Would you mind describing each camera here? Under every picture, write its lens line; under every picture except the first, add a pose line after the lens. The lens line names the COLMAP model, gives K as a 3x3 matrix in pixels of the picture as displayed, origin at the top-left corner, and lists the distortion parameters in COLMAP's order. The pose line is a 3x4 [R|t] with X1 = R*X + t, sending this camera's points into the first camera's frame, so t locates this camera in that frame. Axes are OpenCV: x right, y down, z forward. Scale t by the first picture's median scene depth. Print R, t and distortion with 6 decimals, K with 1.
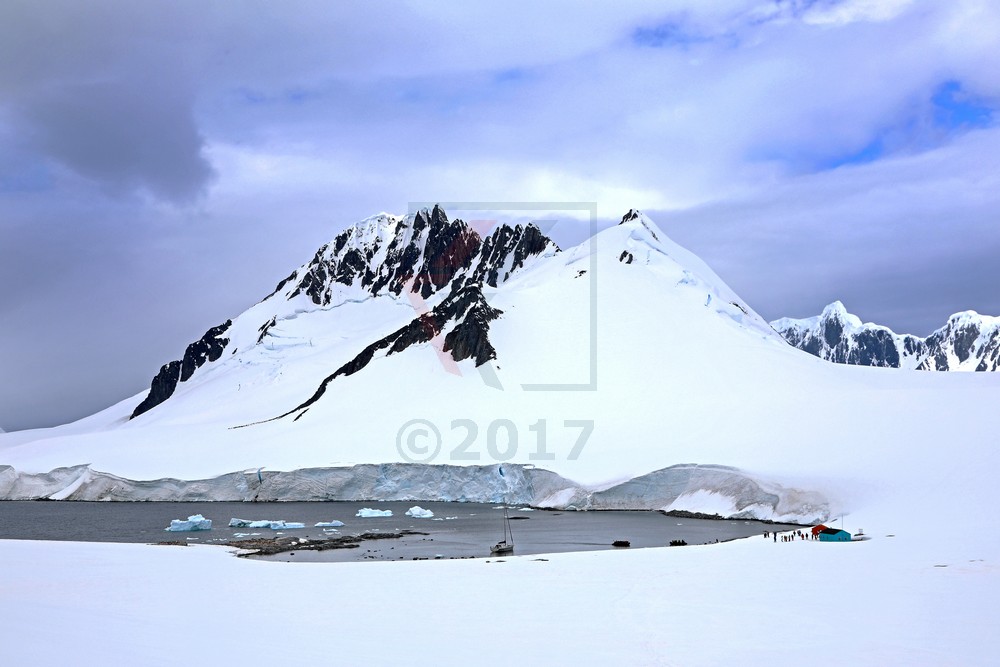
lens RADIAL K [[1282.2, 0, 498.8], [0, 1282.2, 332.9], [0, 0, 1]] dist [0.102996, 0.000000]
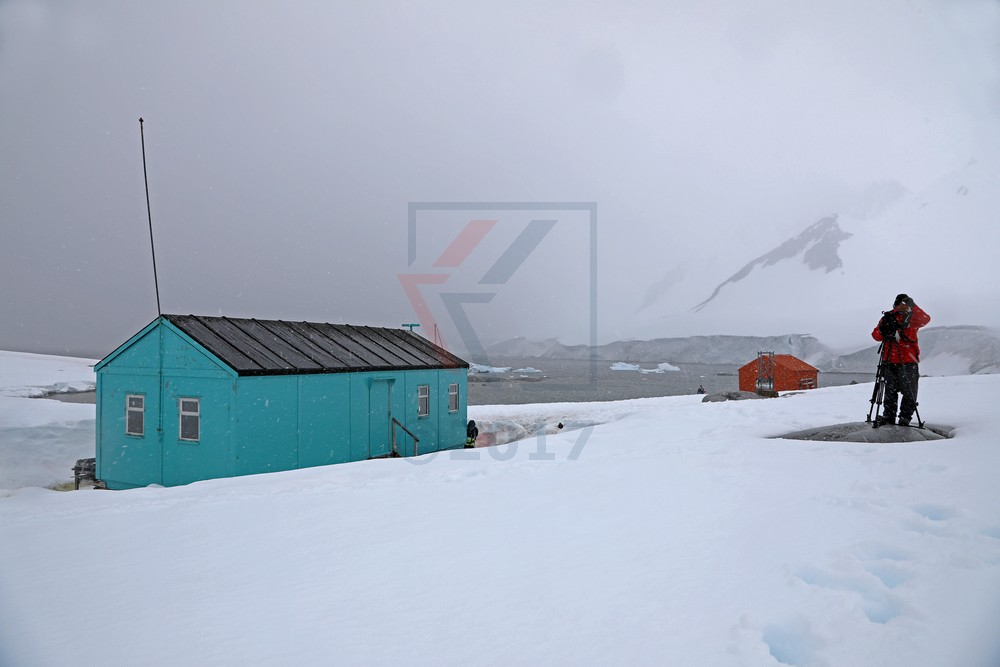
lens RADIAL K [[732.3, 0, 502.2], [0, 732.3, 334.4], [0, 0, 1]] dist [-0.020059, 0.000923]
pose [[0.881668, 0.017299, -0.471553, 0.068646], [0.022247, 0.996693, 0.078159, 0.034313], [0.471346, -0.079401, 0.878367, 0.223284]]
